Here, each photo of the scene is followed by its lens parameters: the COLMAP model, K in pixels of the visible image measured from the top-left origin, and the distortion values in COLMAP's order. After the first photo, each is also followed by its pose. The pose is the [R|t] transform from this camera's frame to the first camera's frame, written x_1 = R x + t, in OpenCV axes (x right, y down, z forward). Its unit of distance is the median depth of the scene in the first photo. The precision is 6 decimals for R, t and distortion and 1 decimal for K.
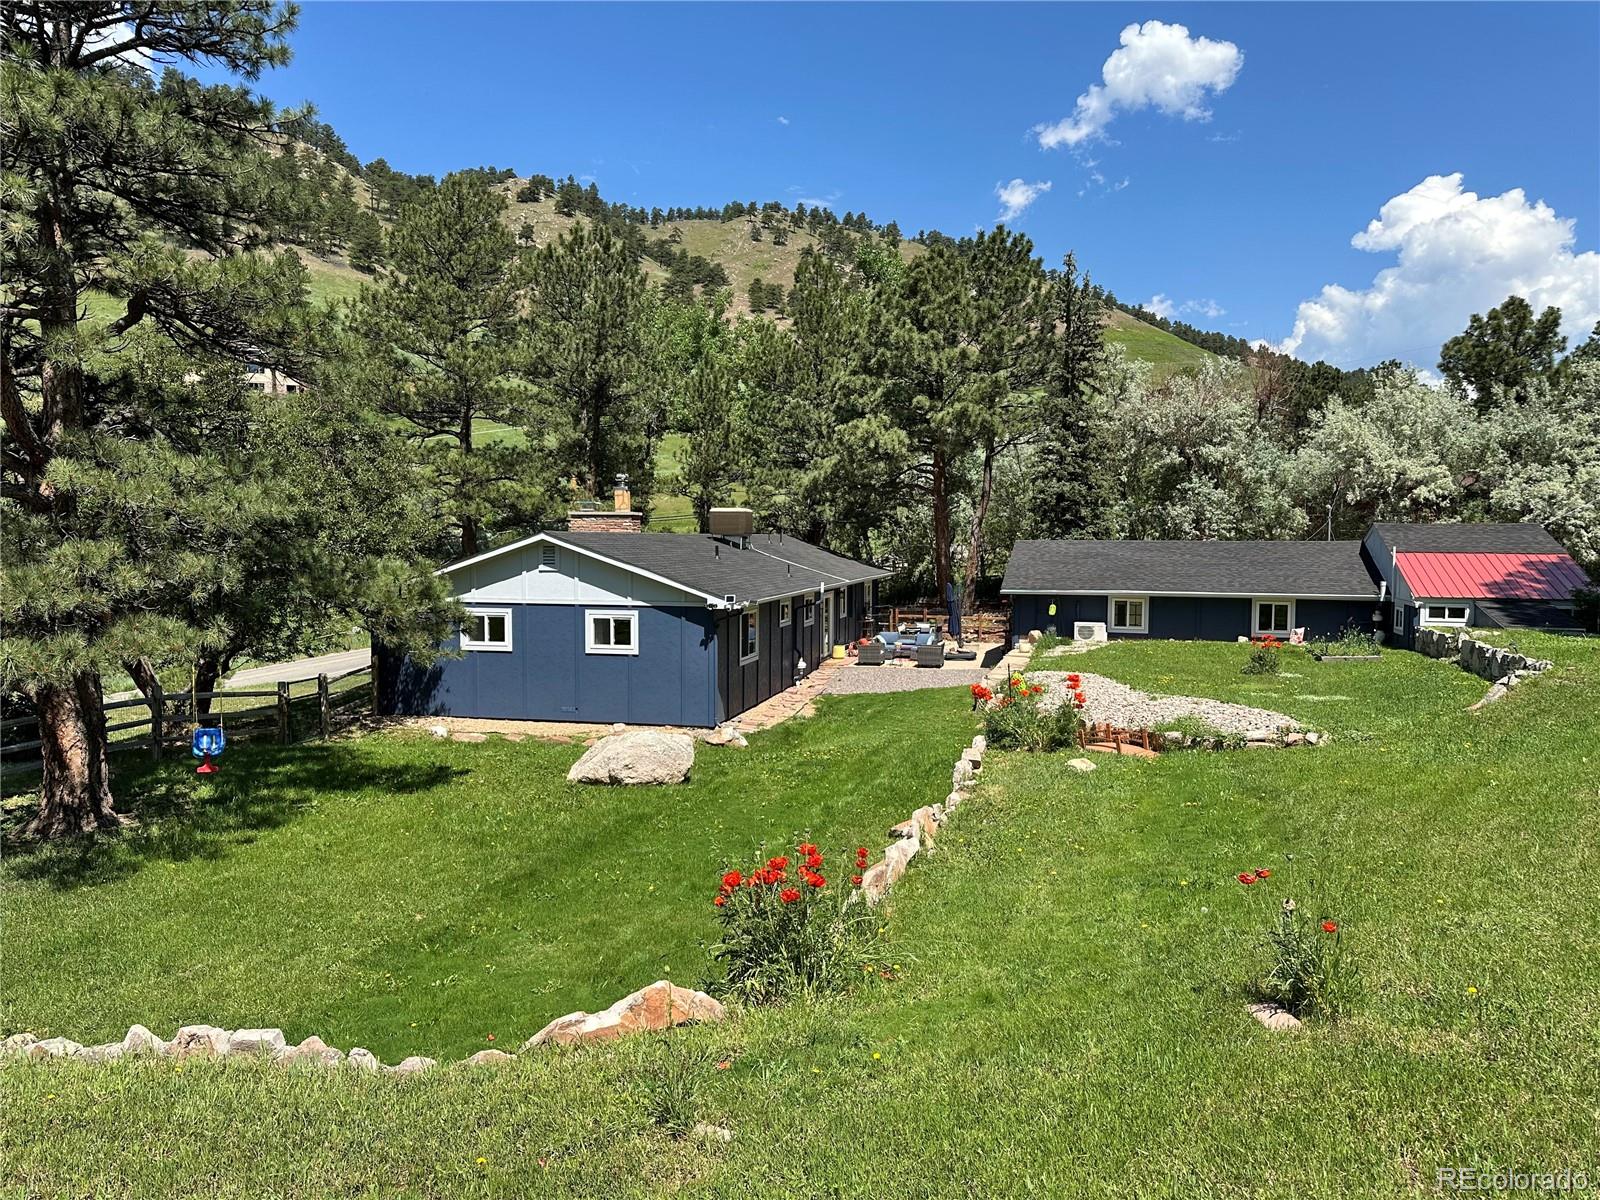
lens RADIAL K [[1104.6, 0, 798.0], [0, 1104.6, 592.9], [0, 0, 1]] dist [0.017672, -0.018841]
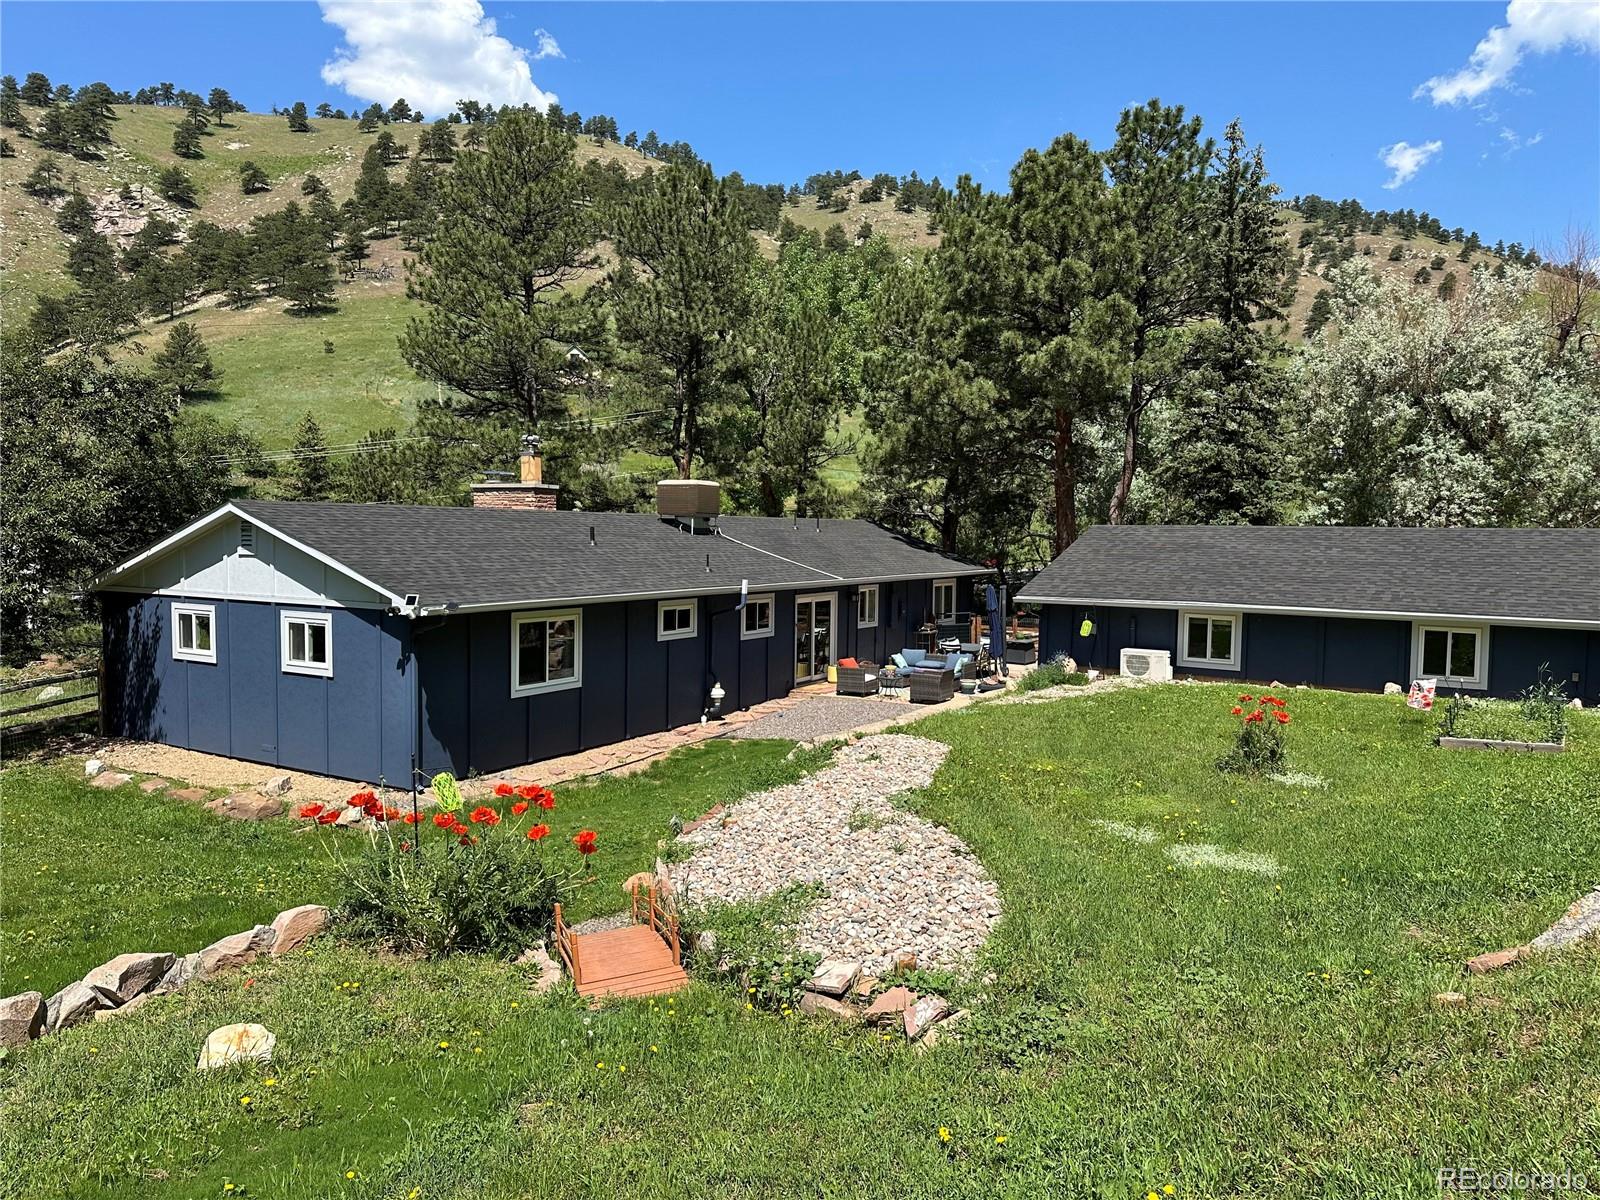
lens RADIAL K [[1104.6, 0, 798.7], [0, 1104.6, 610.3], [0, 0, 1]] dist [0.017672, -0.018841]
pose [[0.956159, 0.028849, -0.291423, 0.256794], [-0.022940, 0.999456, 0.023674, -0.007109], [0.291947, -0.015951, 0.956301, 0.316604]]
